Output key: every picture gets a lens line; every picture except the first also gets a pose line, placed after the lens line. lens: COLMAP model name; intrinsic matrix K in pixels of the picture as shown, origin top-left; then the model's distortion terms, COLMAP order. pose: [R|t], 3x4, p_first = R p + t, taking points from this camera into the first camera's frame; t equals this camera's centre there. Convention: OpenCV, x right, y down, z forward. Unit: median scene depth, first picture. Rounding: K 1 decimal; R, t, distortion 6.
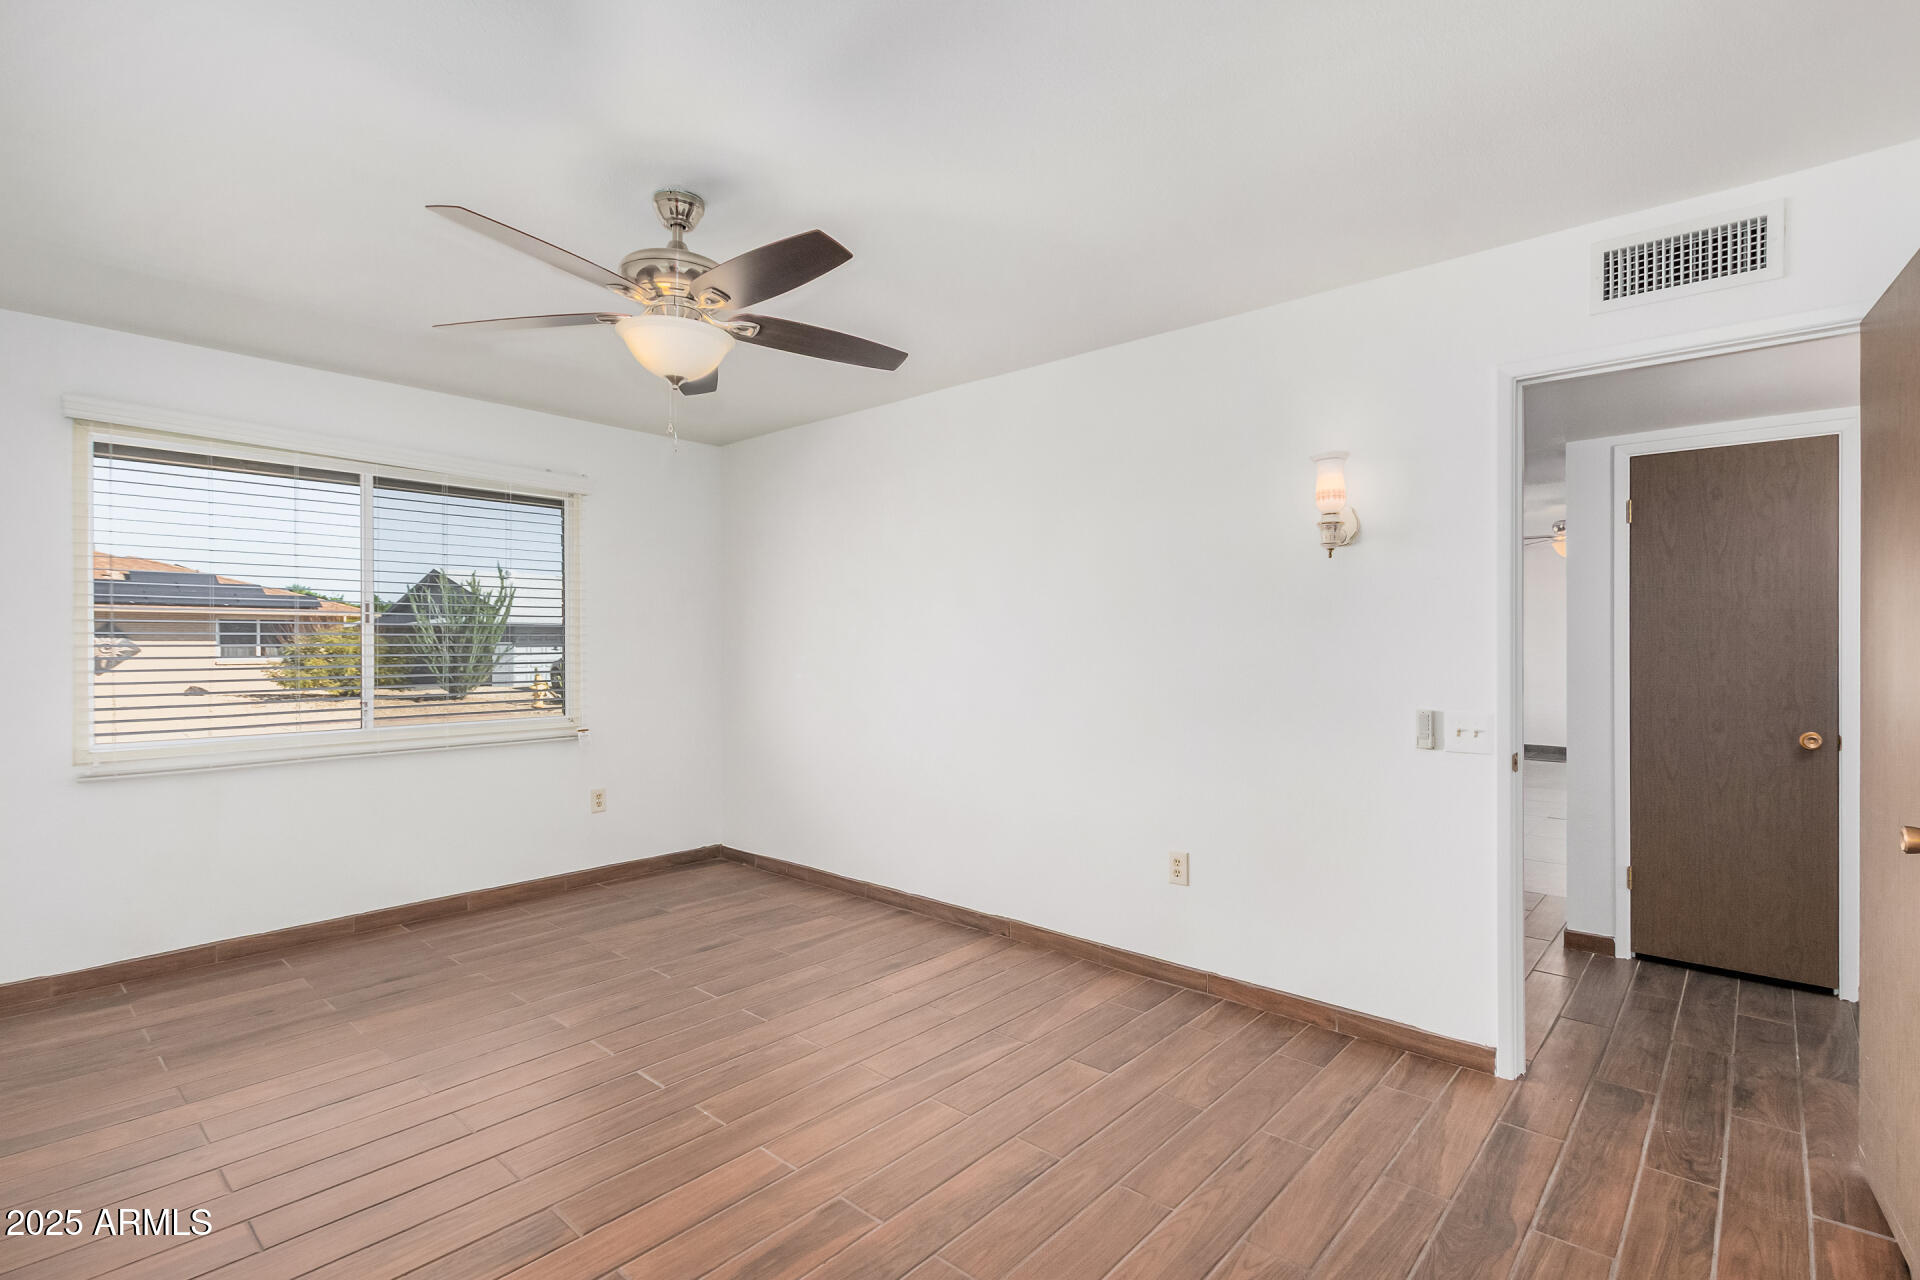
lens RADIAL K [[892.4, 0, 974.9], [0, 892.4, 657.6], [0, 0, 1]] dist [0.003873, 0.000028]
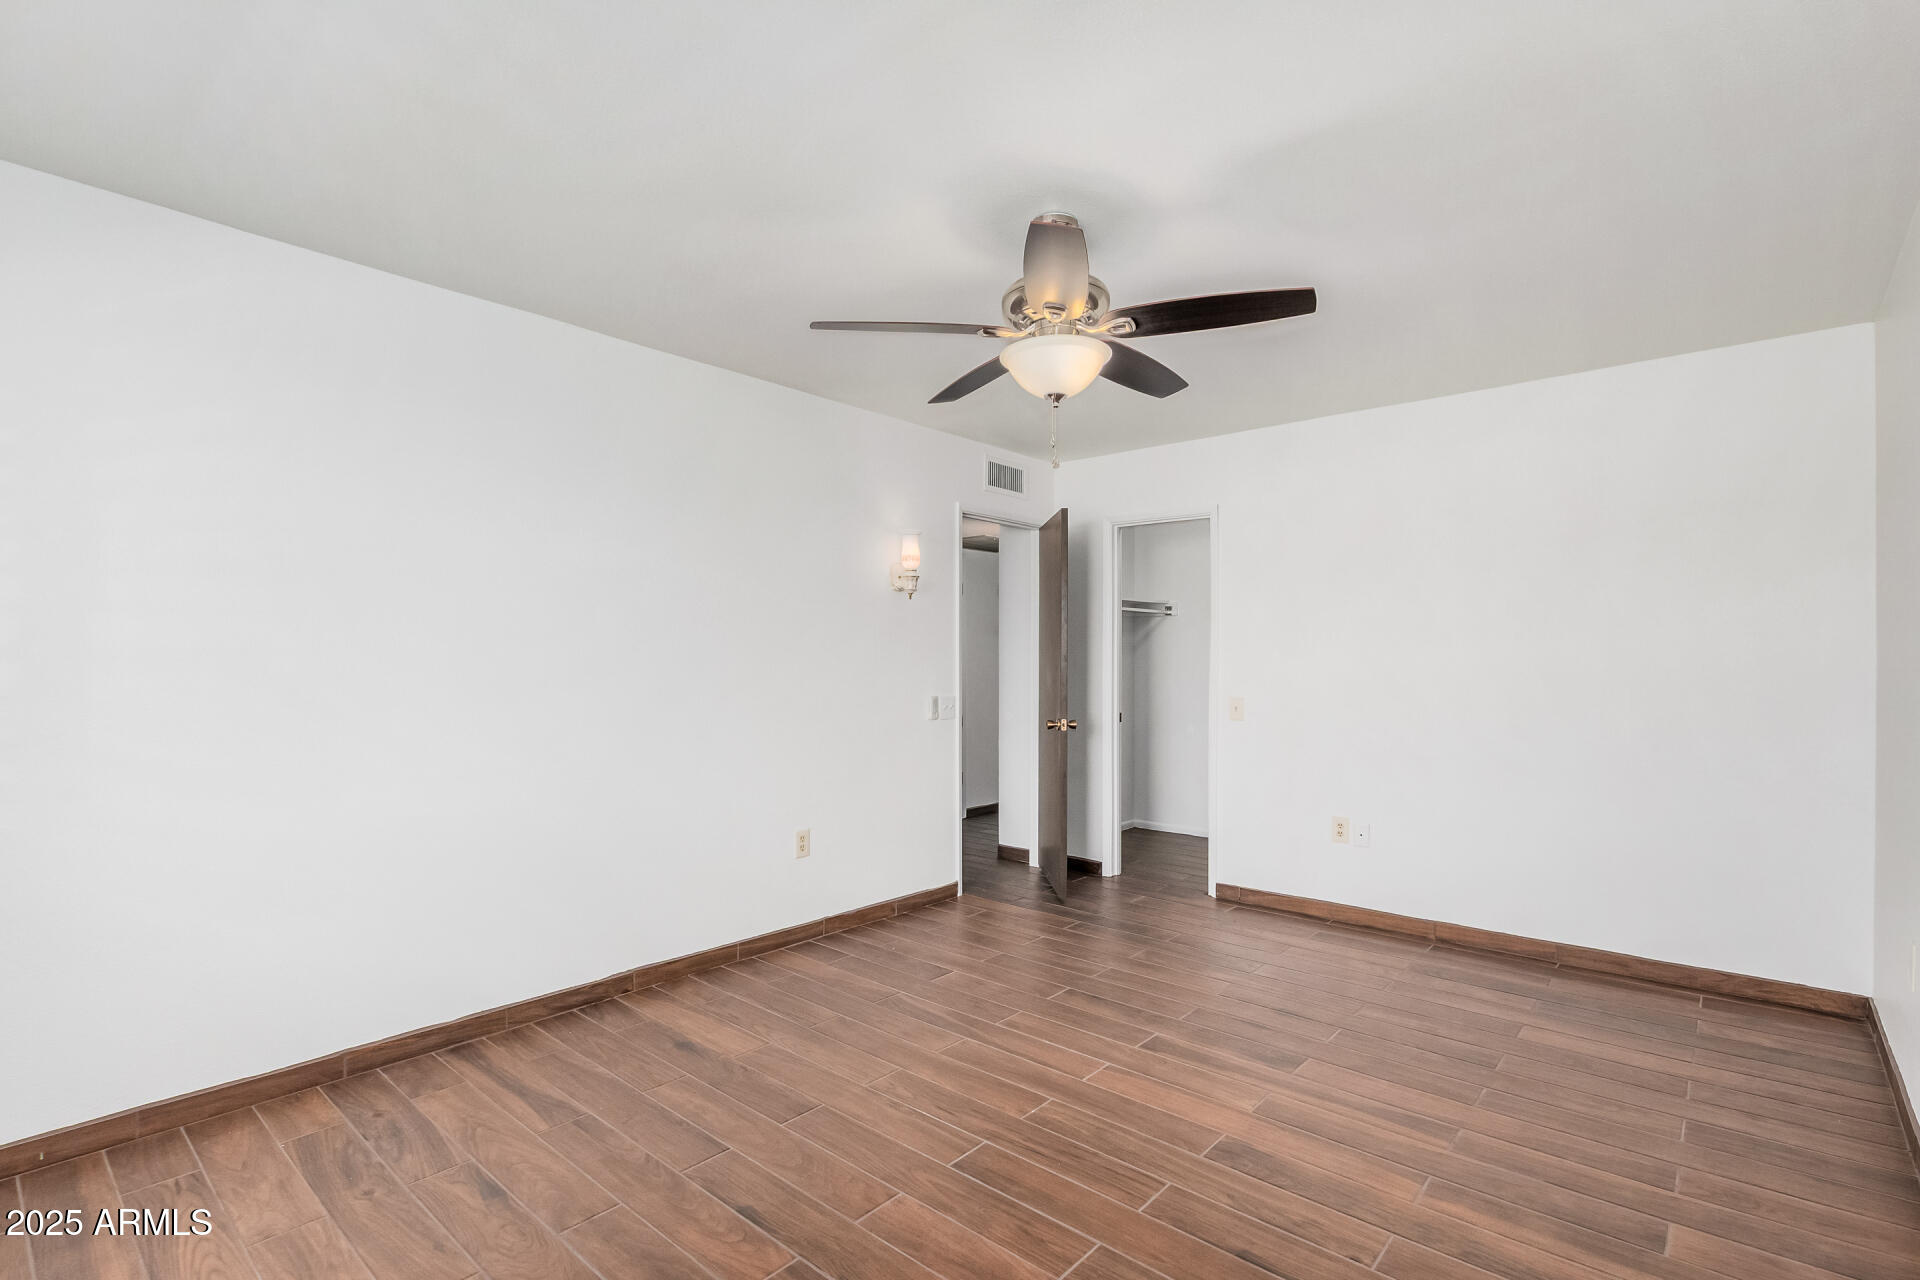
lens RADIAL K [[892.4, 0, 974.9], [0, 892.4, 657.6], [0, 0, 1]] dist [0.003873, 0.000028]
pose [[-0.008255, -0.000547, 0.999966, -0.952248], [0.009454, 0.999955, 0.000625, -0.009747], [-0.999921, 0.009459, -0.008249, 0.768171]]
